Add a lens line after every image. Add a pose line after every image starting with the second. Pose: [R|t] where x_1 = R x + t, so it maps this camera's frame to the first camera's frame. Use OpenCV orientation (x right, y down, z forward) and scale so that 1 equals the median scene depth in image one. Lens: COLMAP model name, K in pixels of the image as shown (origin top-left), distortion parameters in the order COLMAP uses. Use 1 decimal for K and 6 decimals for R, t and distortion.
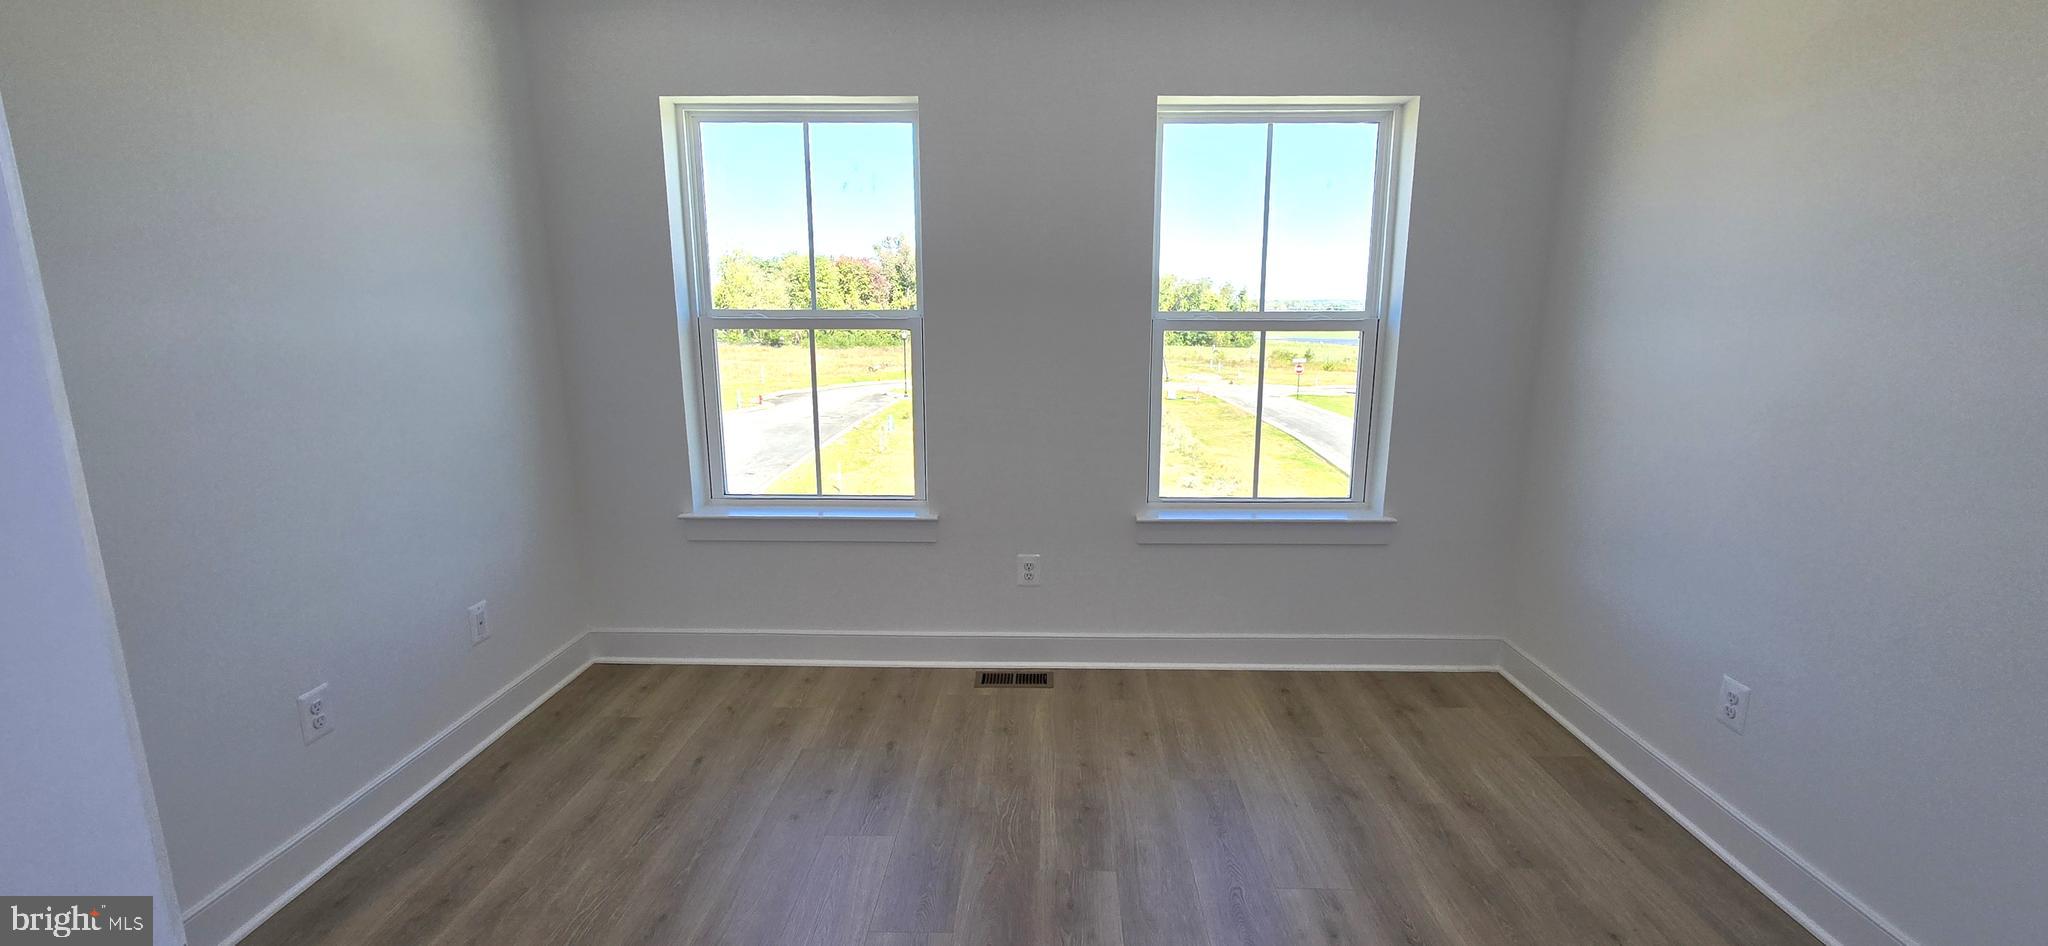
lens RADIAL K [[846.3, 0, 1037.8], [0, 846.3, 480.0], [0, 0, 1]] dist [0.000279, 0.000108]
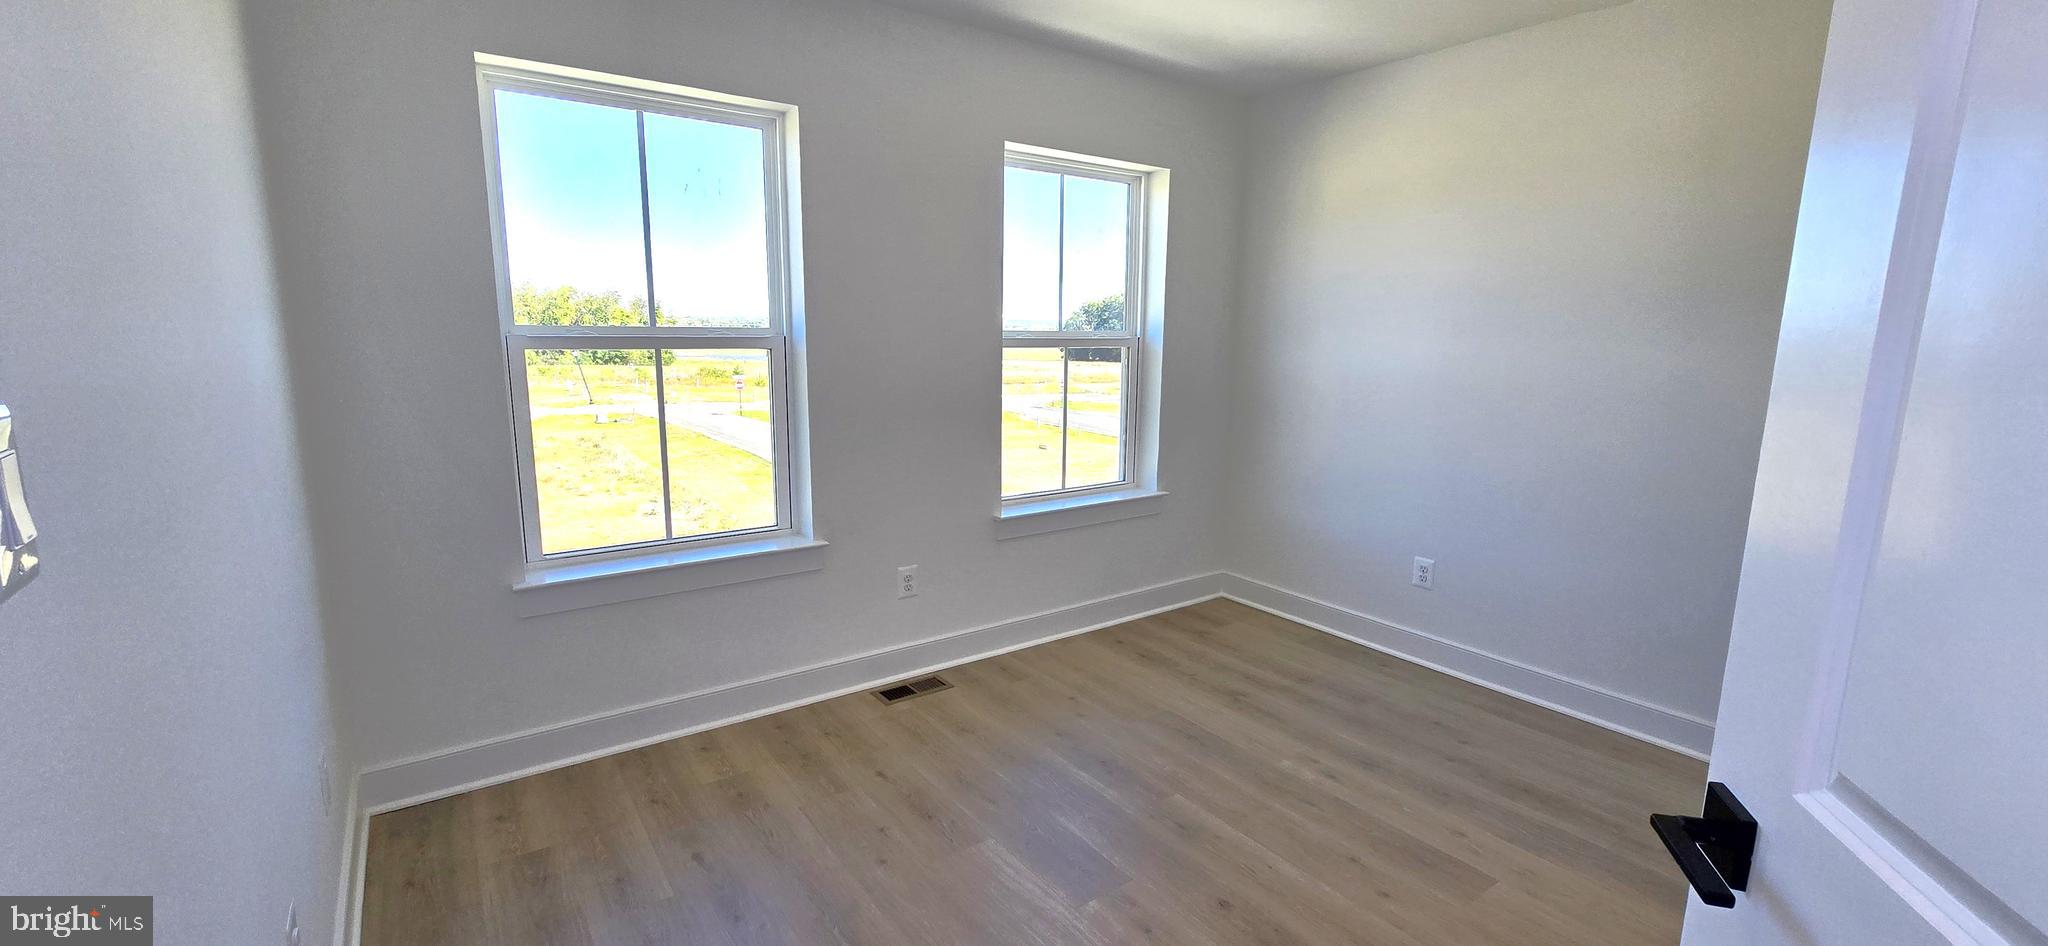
lens RADIAL K [[839.8, 0, 1027.3], [0, 839.8, 477.8], [0, 0, 1]] dist [-0.000957, 0.000077]
pose [[0.799926, -0.098060, 0.592033, -0.483870], [0.110431, 0.993765, 0.015391, -0.017876], [-0.589850, 0.053067, 0.805767, 0.089279]]
